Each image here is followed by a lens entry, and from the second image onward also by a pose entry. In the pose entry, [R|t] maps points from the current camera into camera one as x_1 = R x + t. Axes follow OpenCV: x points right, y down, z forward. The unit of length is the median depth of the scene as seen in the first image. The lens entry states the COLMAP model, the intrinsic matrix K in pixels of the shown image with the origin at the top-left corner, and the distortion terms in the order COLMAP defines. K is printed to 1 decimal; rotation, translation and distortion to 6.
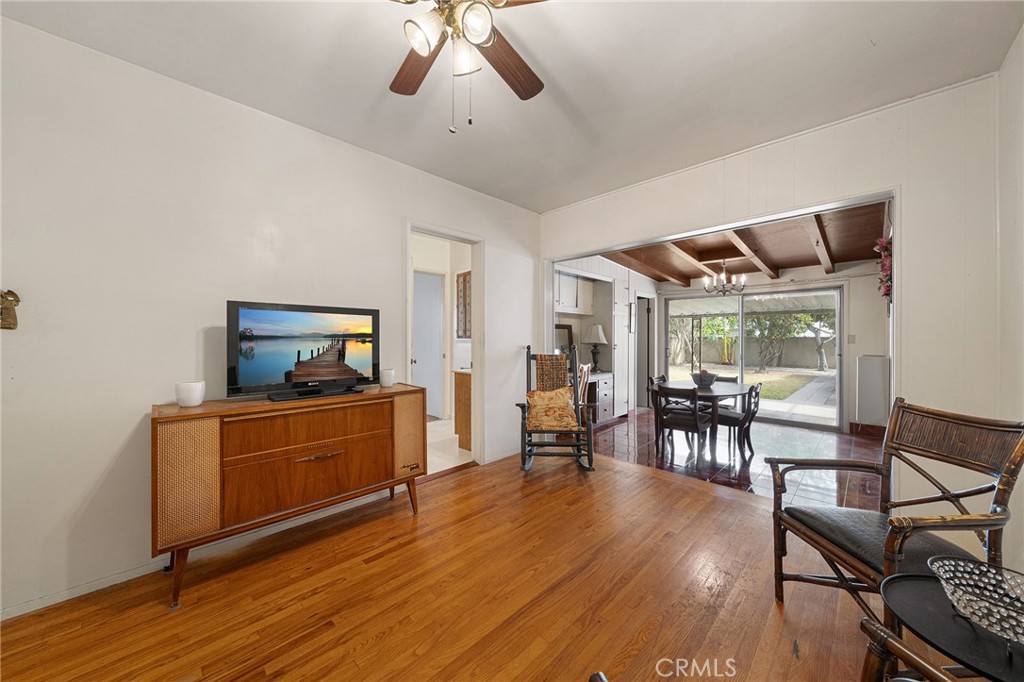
lens RADIAL K [[354.8, 0, 504.0], [0, 354.8, 339.1], [0, 0, 1]] dist [-0.000918, -0.000030]
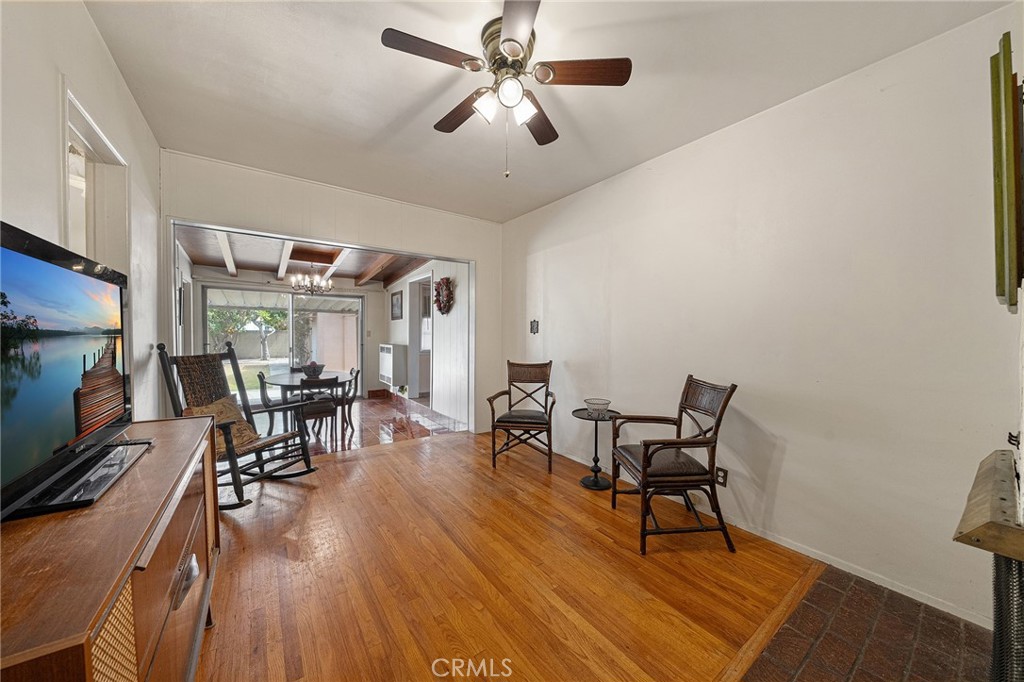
lens RADIAL K [[354.8, 0, 504.3], [0, 354.8, 339.6], [0, 0, 1]] dist [-0.000918, -0.000030]
pose [[0.172156, -0.016839, 0.984926, -0.447984], [-0.004126, 0.999833, 0.017815, -0.004023], [-0.985061, -0.007131, 0.172058, 0.241296]]
